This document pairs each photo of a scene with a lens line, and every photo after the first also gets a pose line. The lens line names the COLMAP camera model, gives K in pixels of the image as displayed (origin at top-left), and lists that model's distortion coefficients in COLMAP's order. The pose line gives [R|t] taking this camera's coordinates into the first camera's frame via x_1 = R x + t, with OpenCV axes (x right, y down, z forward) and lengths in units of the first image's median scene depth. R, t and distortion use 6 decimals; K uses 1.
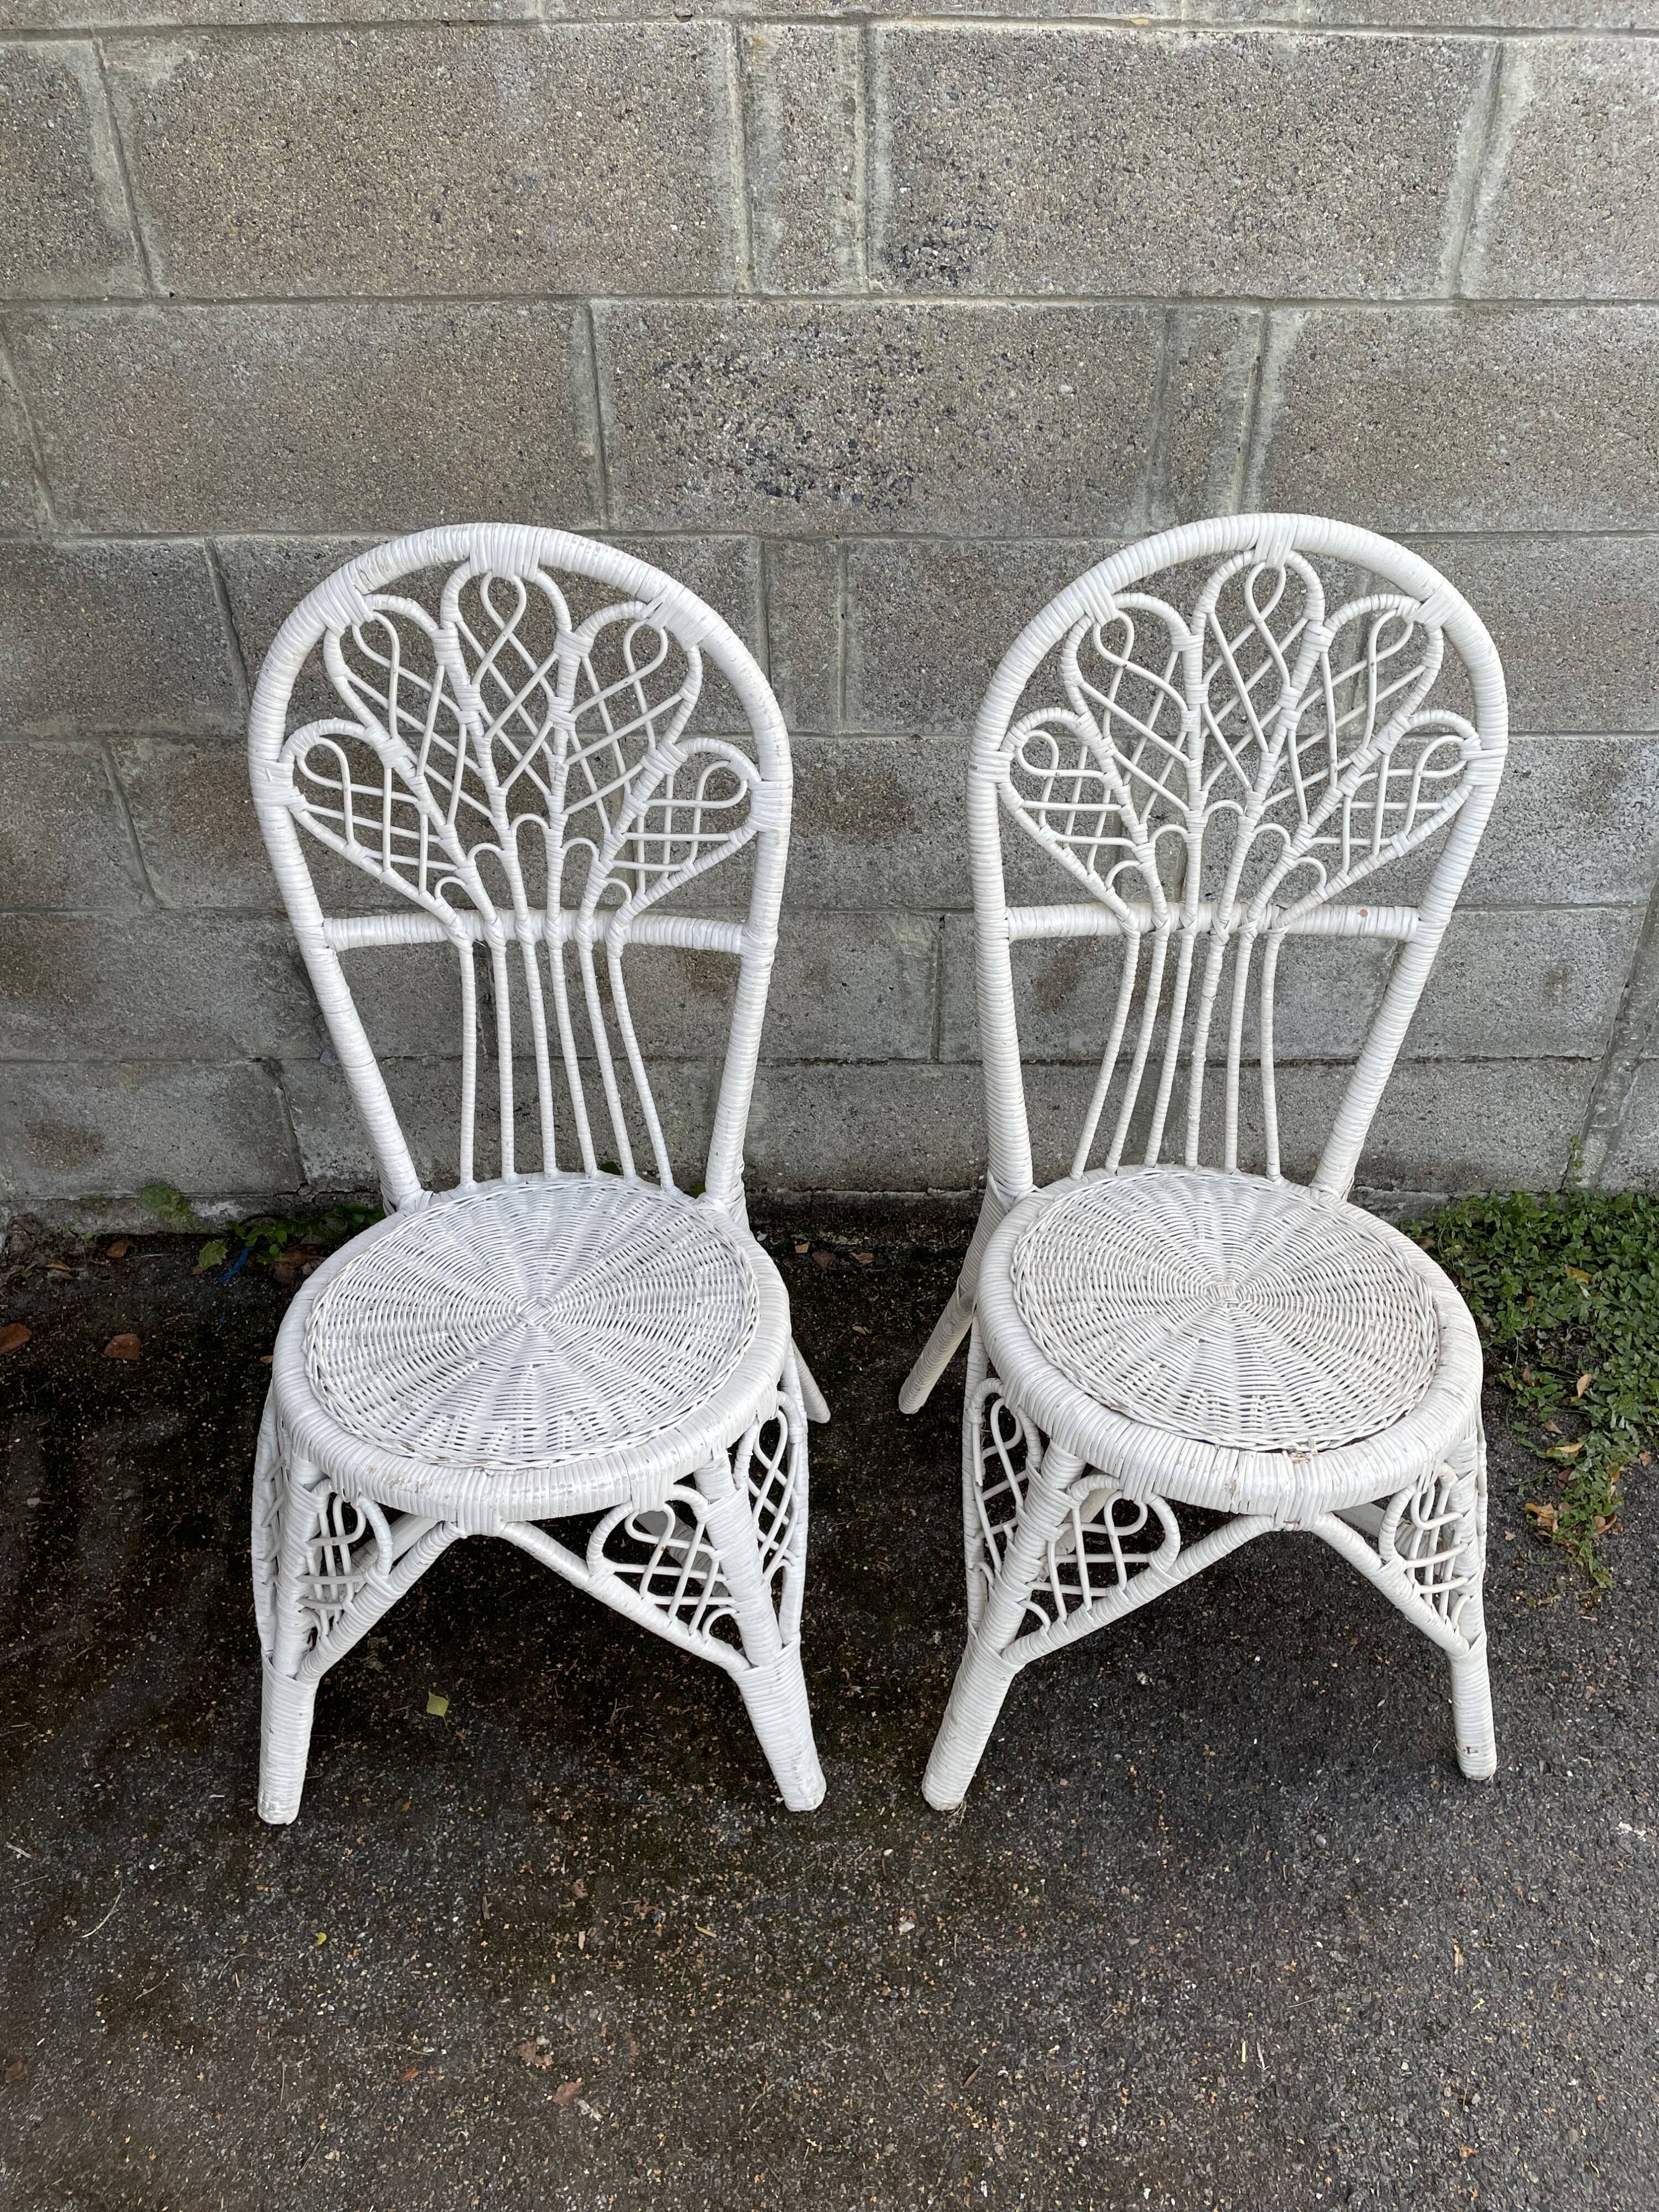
lens RADIAL K [[1668.5, 0, 845.5], [0, 1668.5, 1096.7], [0, 0, 1]] dist [0.092824, -0.118998]
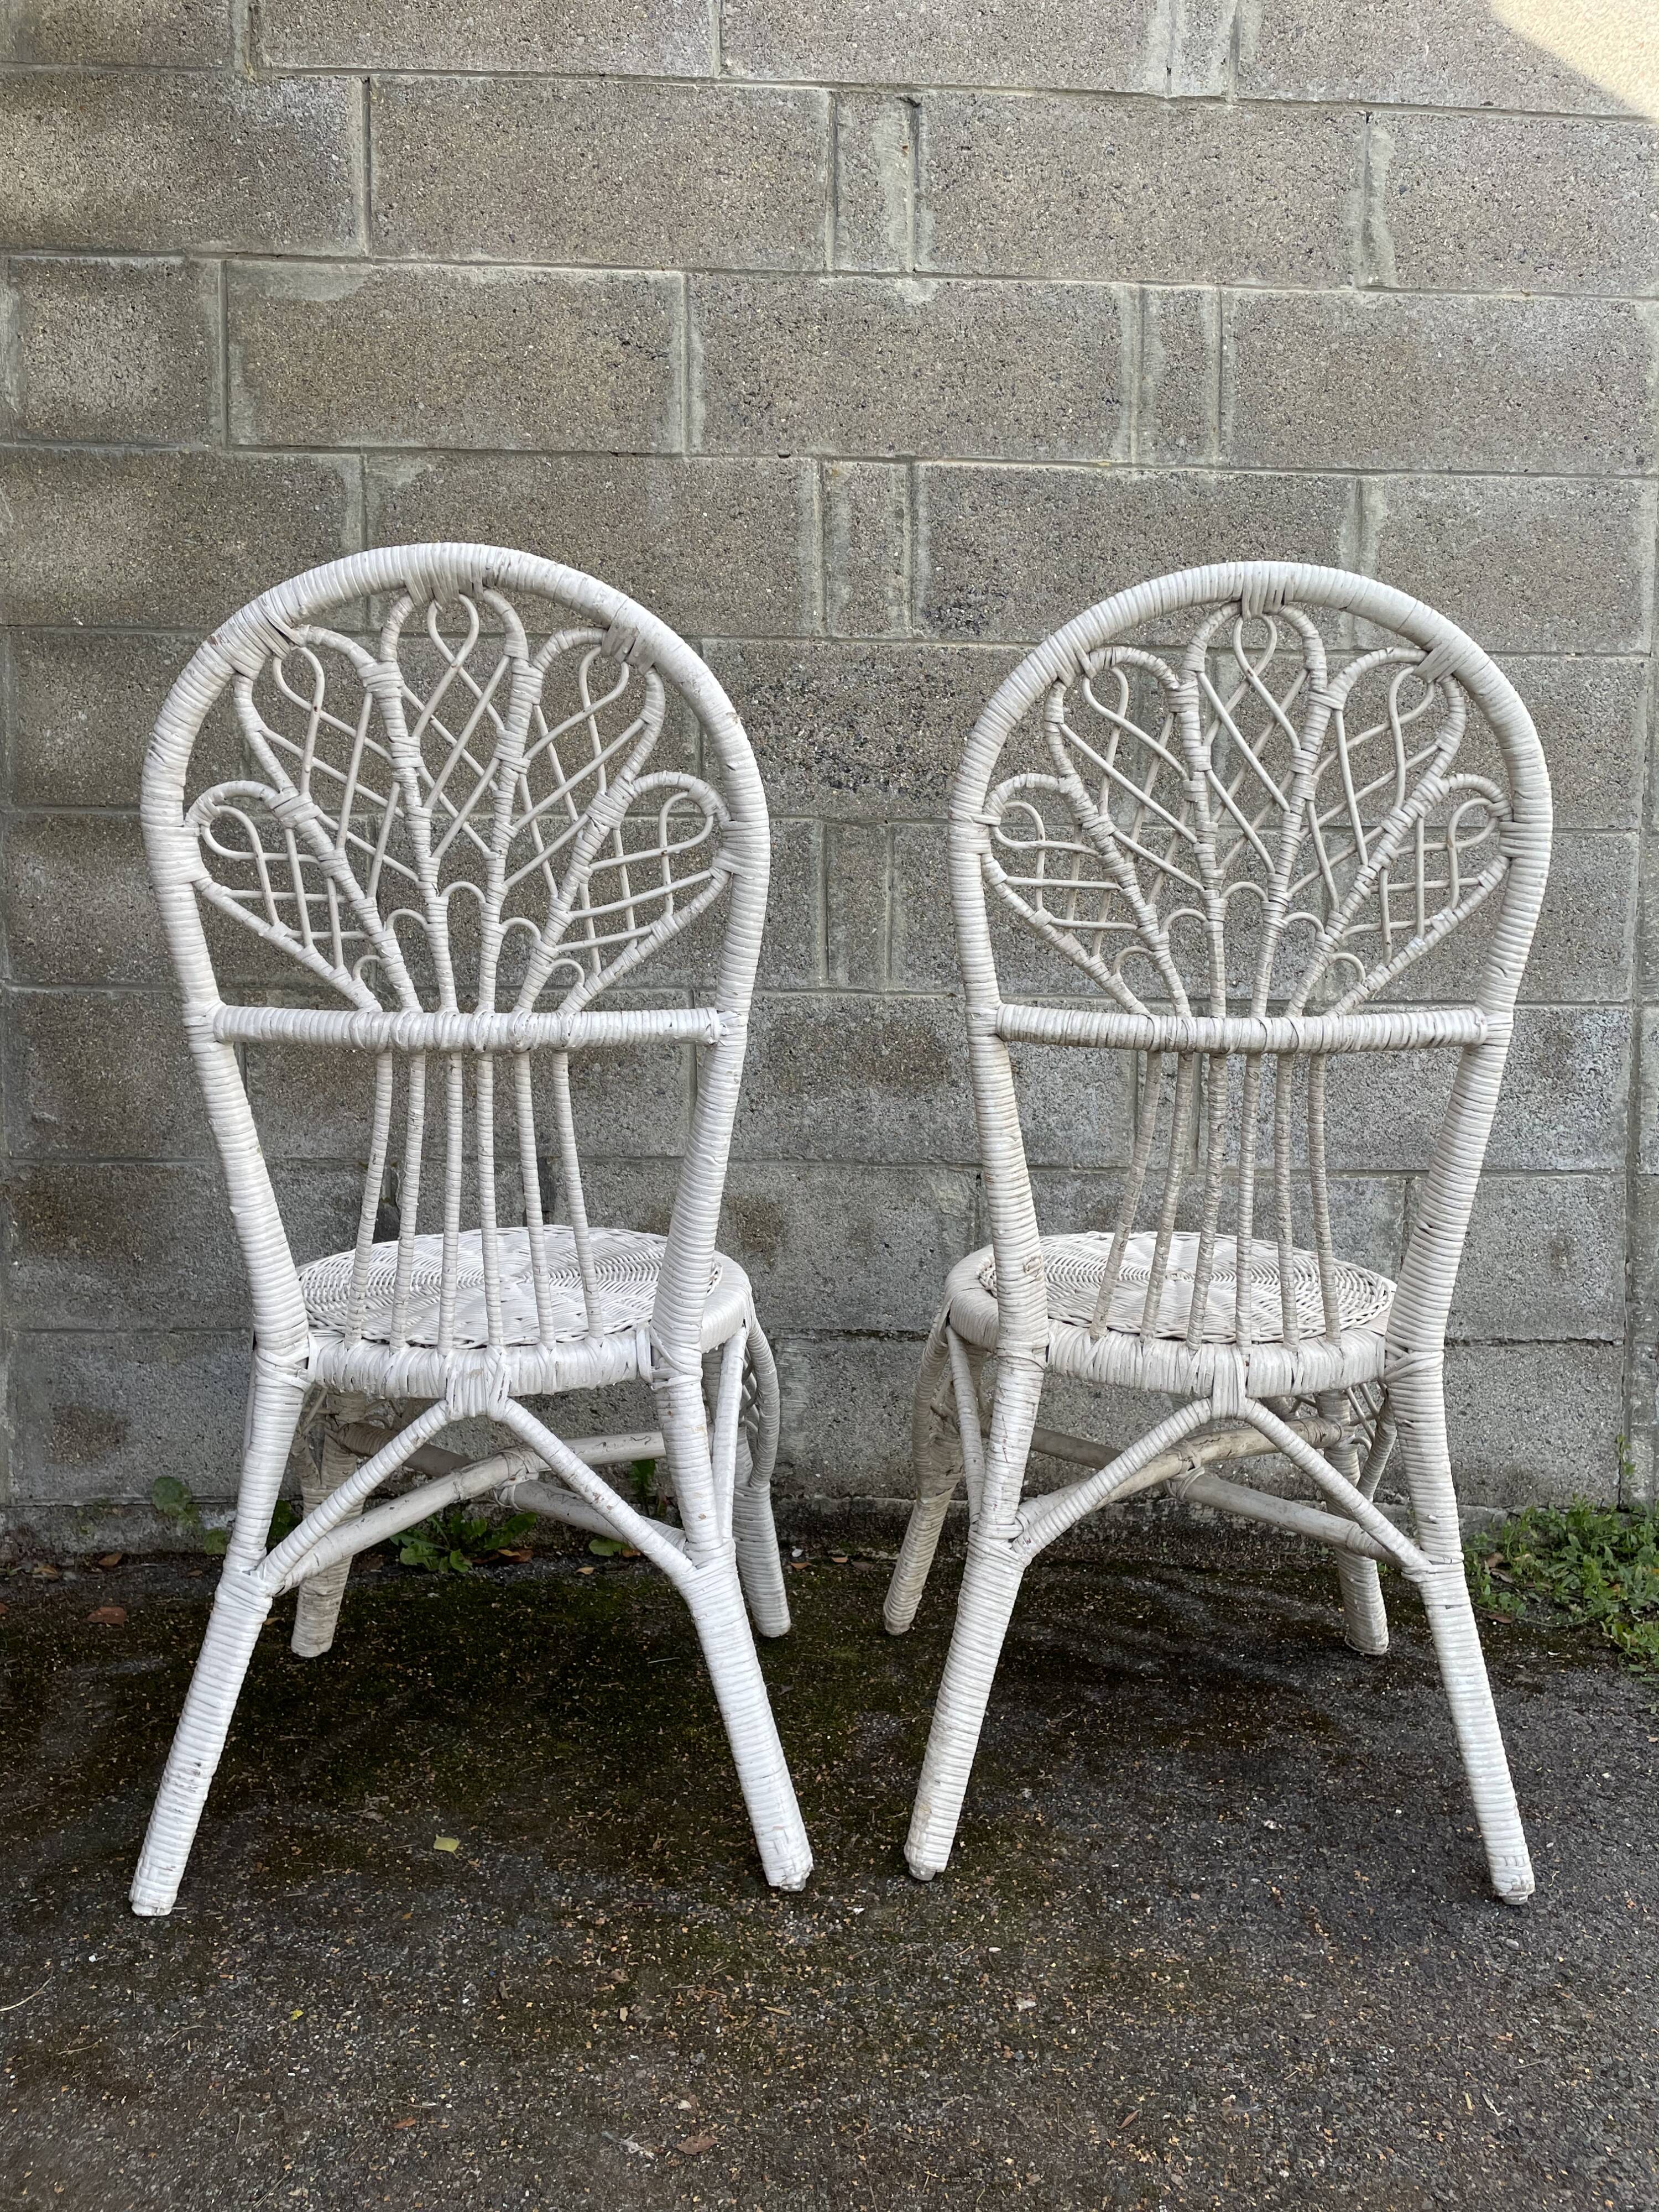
lens RADIAL K [[1668.5, 0, 840.4], [0, 1668.5, 1094.8], [0, 0, 1]] dist [0.092824, -0.118998]
pose [[0.999687, 0.007592, 0.023853, -0.071458], [0.006329, 0.845284, -0.534280, 0.528642], [-0.024218, 0.534264, 0.844971, 0.083011]]
